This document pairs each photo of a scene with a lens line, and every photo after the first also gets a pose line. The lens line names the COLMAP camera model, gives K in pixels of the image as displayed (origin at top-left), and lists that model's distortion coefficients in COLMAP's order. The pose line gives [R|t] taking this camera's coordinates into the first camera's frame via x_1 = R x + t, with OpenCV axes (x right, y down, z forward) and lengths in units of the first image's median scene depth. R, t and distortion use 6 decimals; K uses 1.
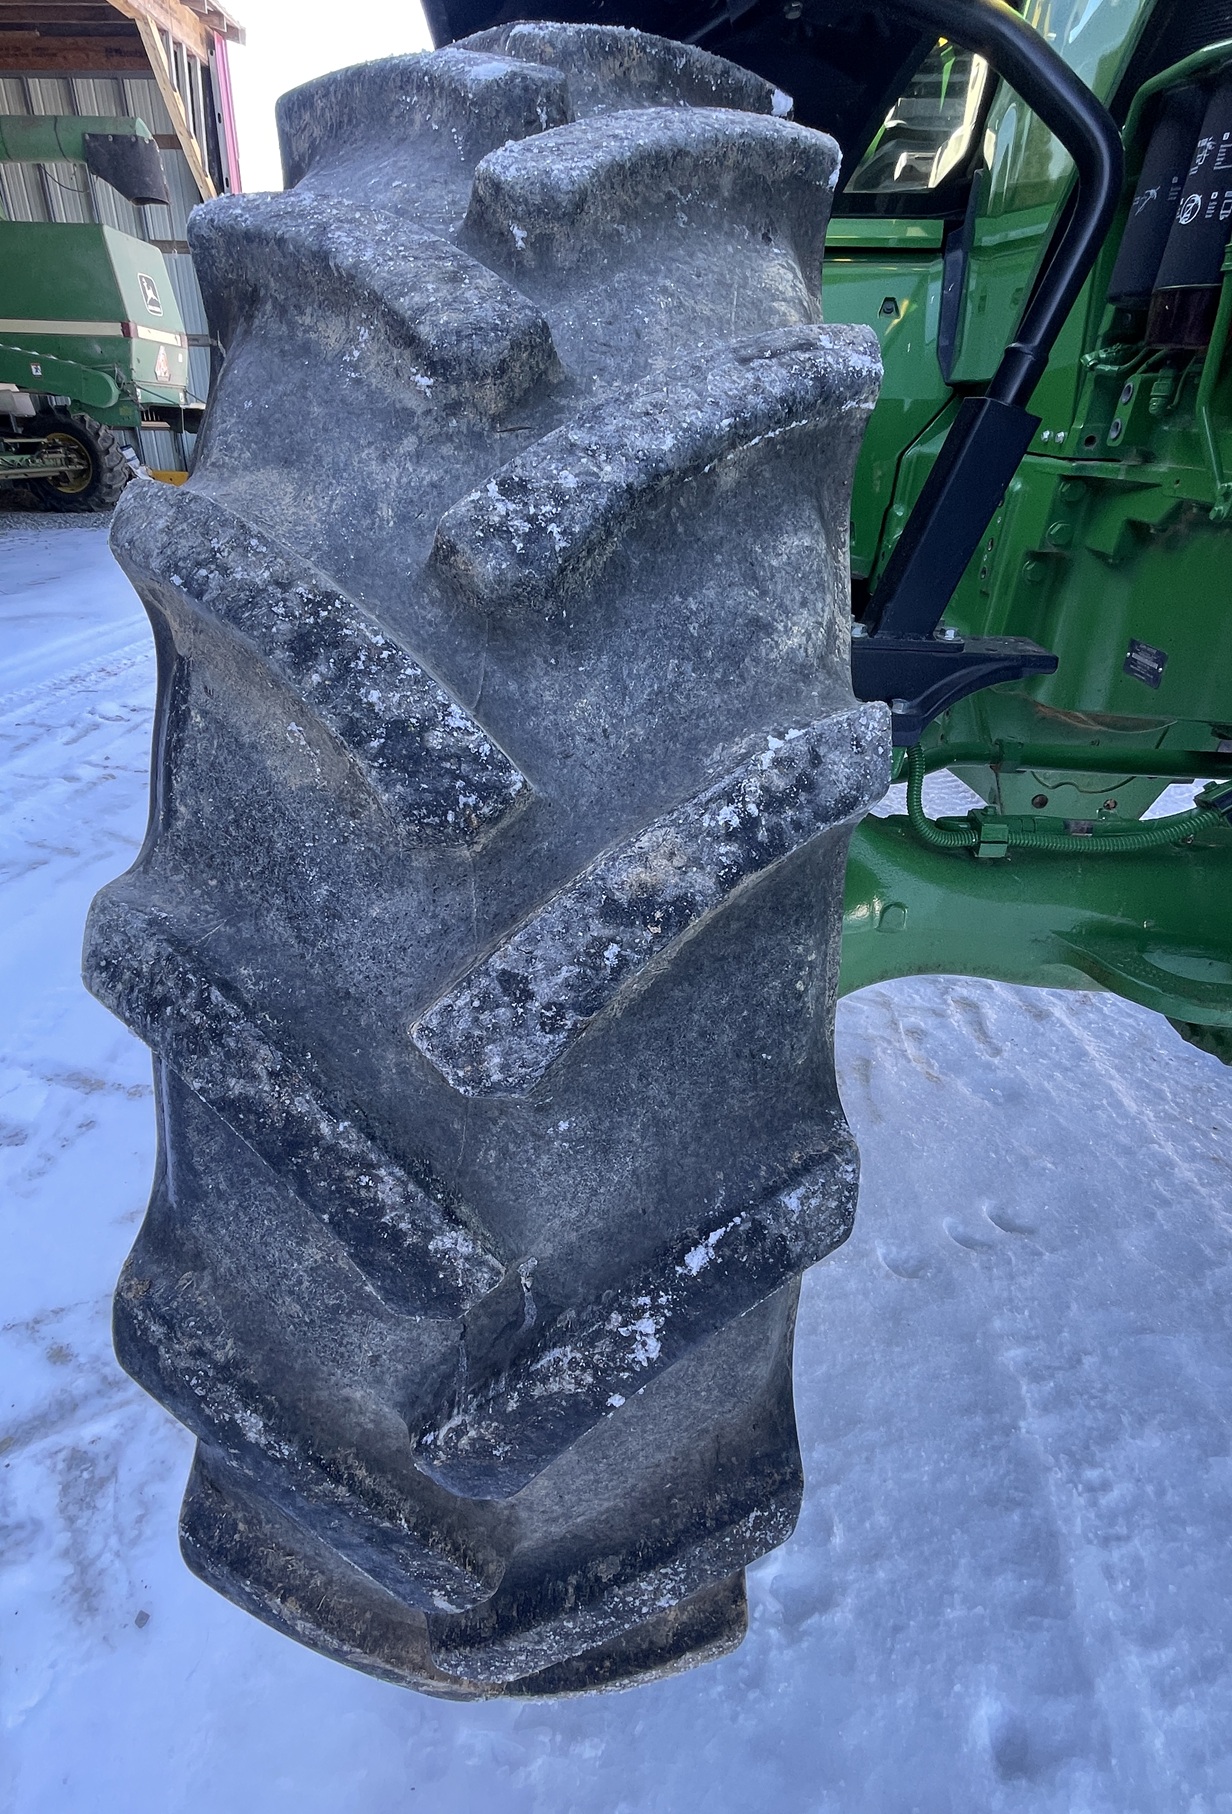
lens RADIAL K [[780.8, 0, 616.0], [0, 780.8, 907.0], [0, 0, 1]] dist [-0.002292, 0.000798]
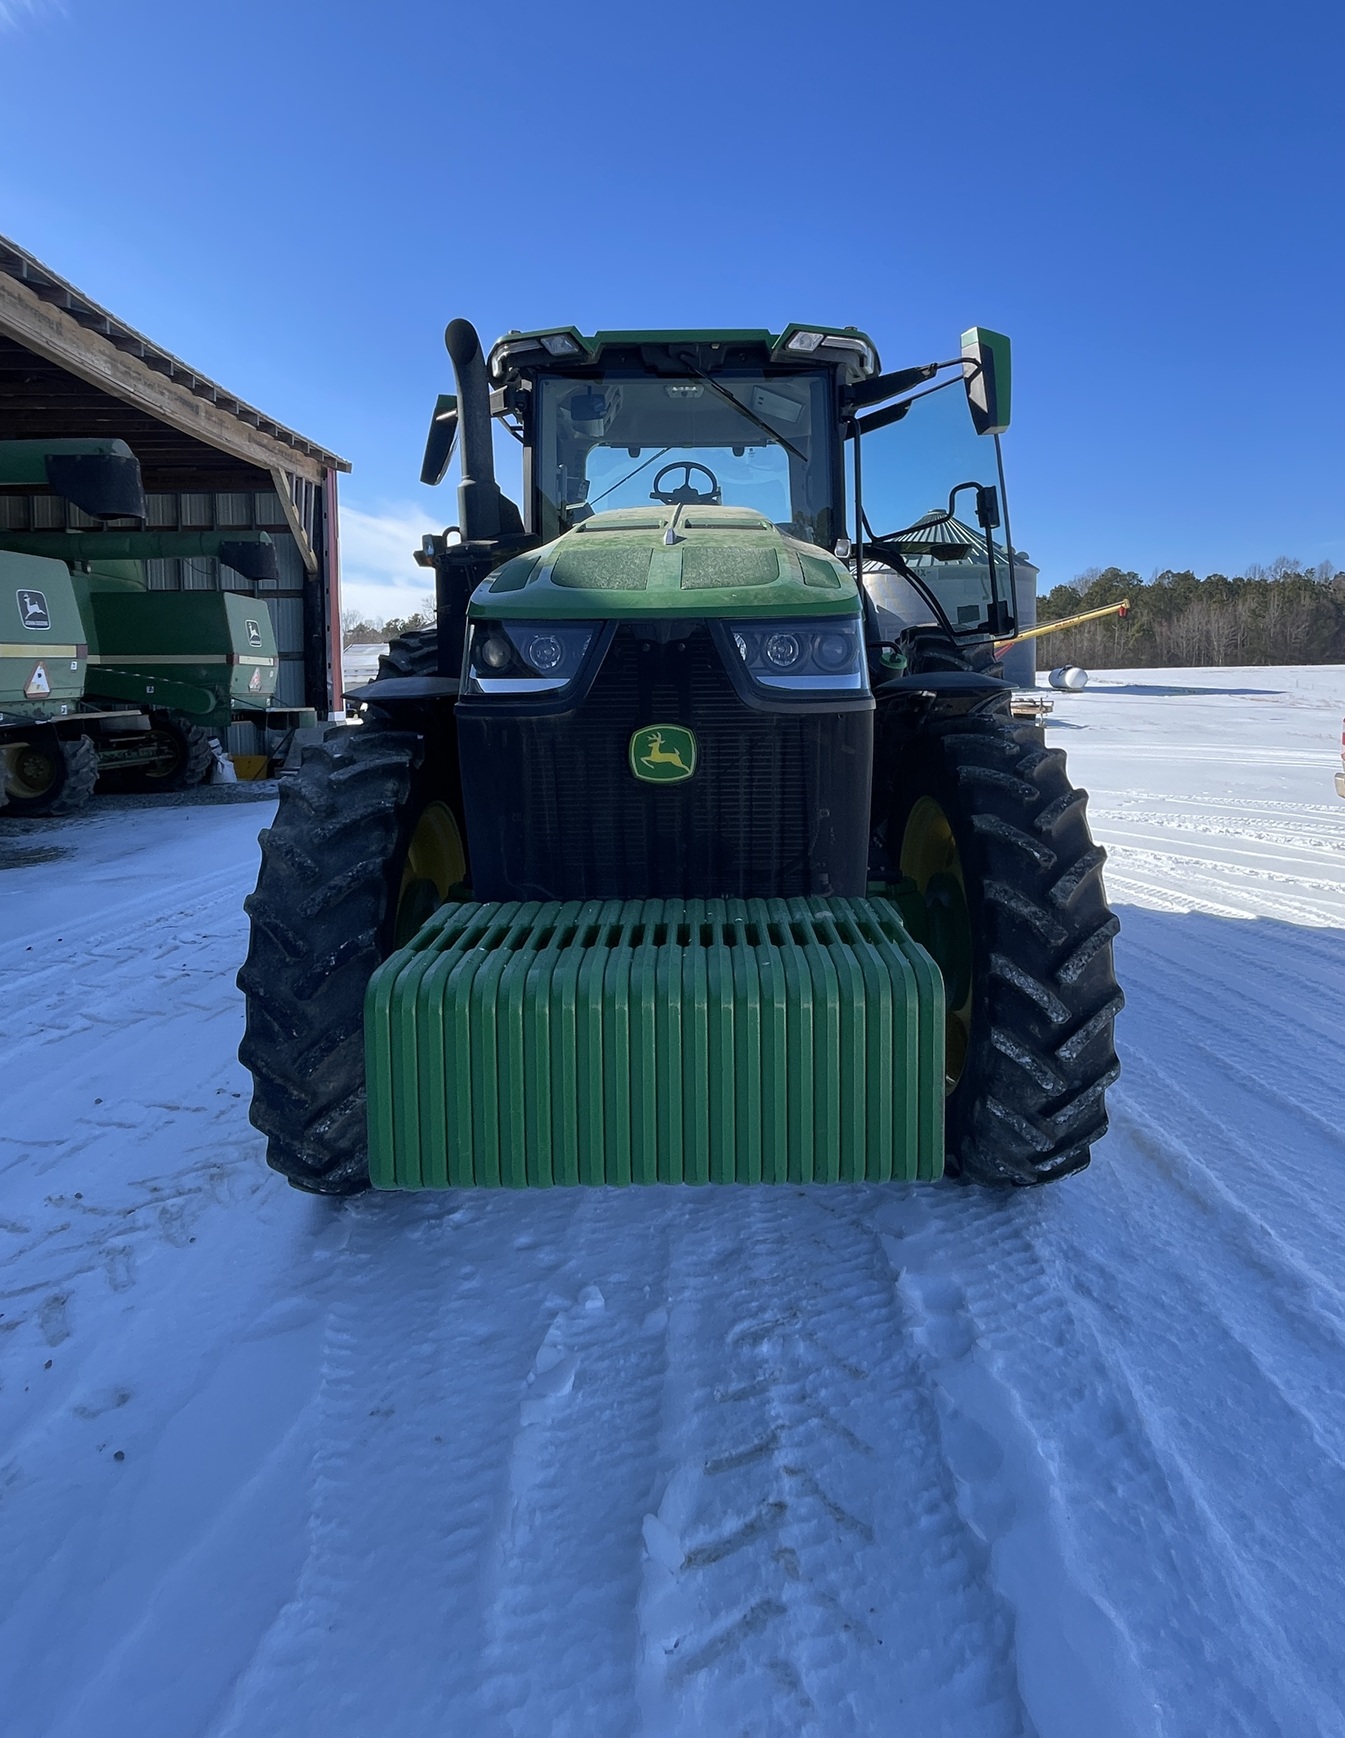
lens RADIAL K [[793.4, 0, 672.5], [0, 793.4, 869.0], [0, 0, 1]] dist [-0.004237, -0.000348]
pose [[0.998977, -0.041759, 0.017365, 0.062173], [0.045176, 0.939423, -0.339771, 0.050509], [-0.002125, 0.340208, 0.940348, -0.119629]]
